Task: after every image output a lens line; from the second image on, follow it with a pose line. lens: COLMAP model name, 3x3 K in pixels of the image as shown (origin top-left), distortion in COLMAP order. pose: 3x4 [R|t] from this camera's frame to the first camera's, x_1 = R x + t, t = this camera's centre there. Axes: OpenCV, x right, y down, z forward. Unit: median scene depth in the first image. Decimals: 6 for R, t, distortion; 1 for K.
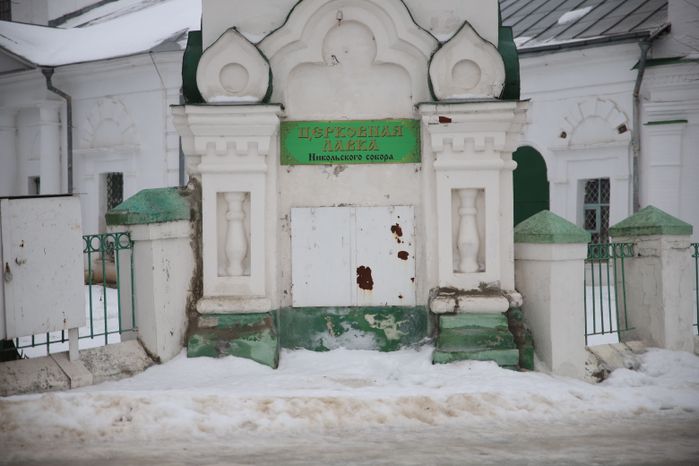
lens RADIAL K [[1362.7, 0, 349.3], [0, 1362.7, 232.6], [0, 0, 1]] dist [0.038773, 0.000000]
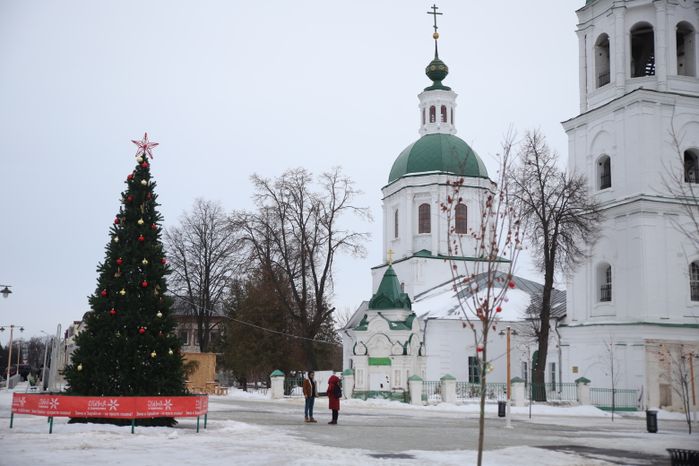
lens RADIAL K [[916.7, 0, 349.8], [0, 916.7, 233.9], [0, 0, 1]] dist [0.007117, 0.000000]
pose [[0.915332, -0.034677, -0.401203, 1.452750], [-0.025820, 0.989182, -0.144403, -0.037911], [0.401870, 0.142536, 0.904535, -2.616824]]
